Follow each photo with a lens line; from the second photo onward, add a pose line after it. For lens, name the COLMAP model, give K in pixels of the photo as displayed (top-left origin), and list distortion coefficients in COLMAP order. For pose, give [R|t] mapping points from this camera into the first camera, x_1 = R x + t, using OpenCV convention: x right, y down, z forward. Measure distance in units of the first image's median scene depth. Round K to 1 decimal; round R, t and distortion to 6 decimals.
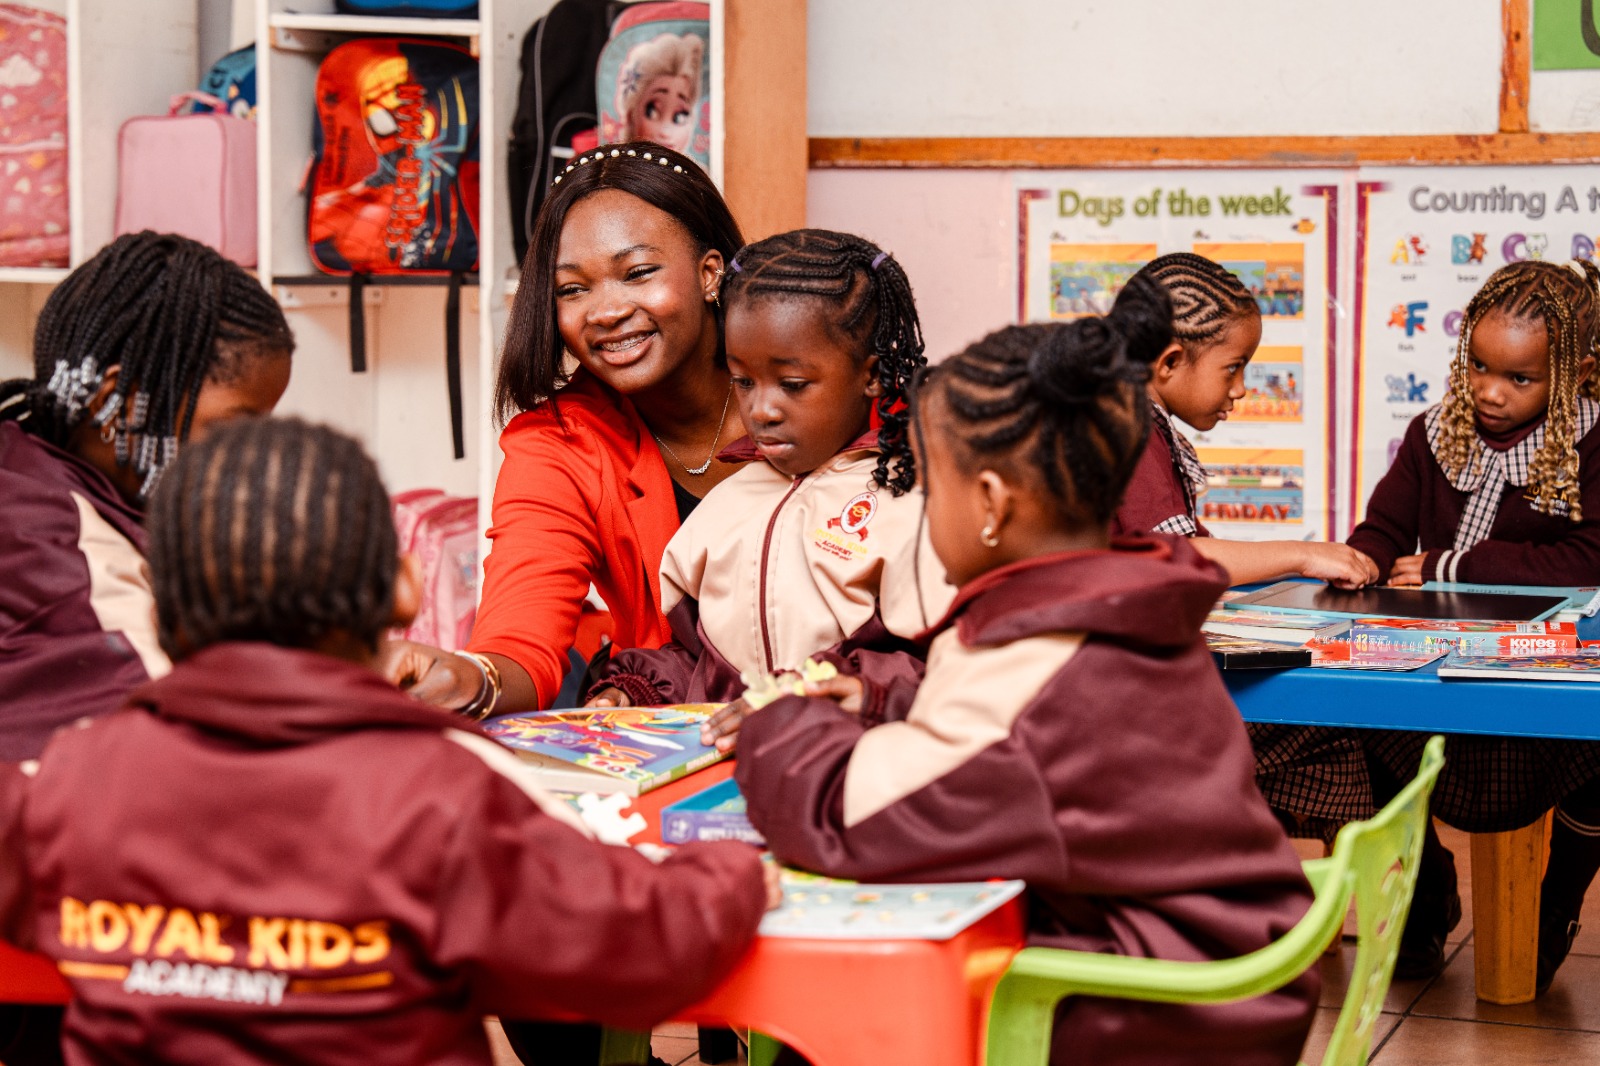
lens RADIAL K [[2799.7, 0, 800.0], [0, 2799.7, 533.0], [0, 0, 1]] dist [0.229722, -0.032110]
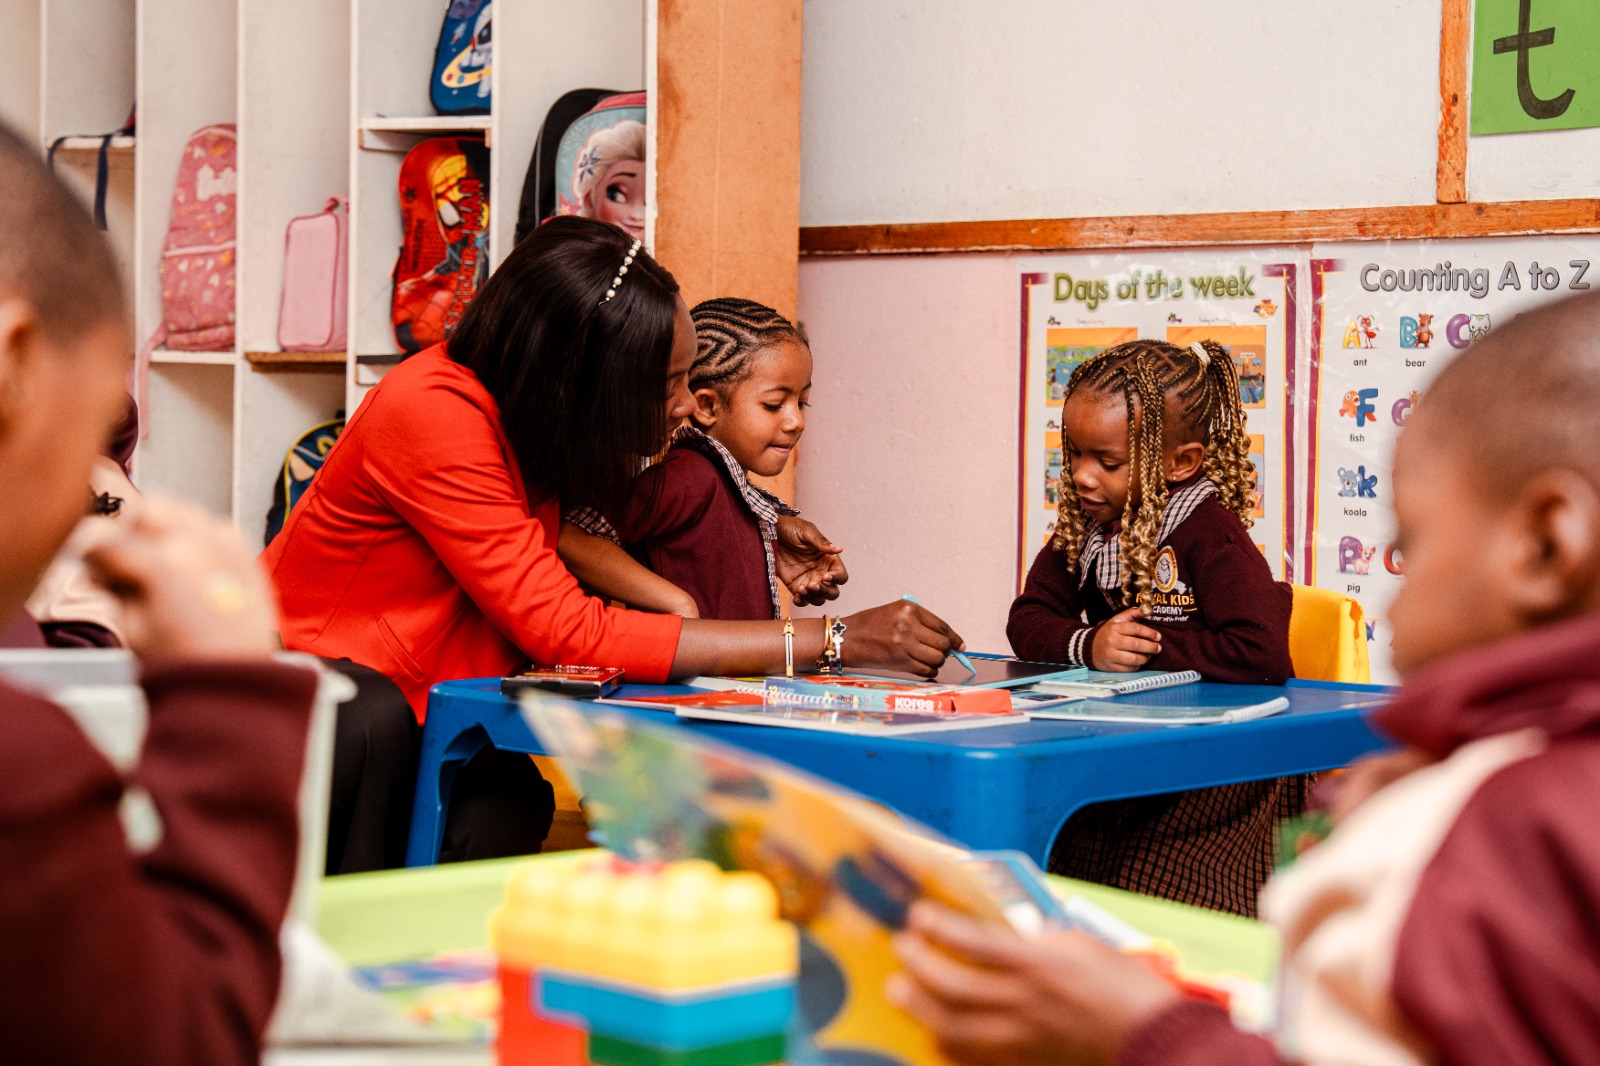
lens RADIAL K [[2799.7, 0, 800.0], [0, 2799.7, 533.0], [0, 0, 1]] dist [0.229722, -0.032110]
pose [[0.903833, 0.033629, -0.426563, 0.441561], [-0.064613, 0.996202, -0.058368, 0.030553], [0.422980, 0.080317, 0.902573, 0.095194]]
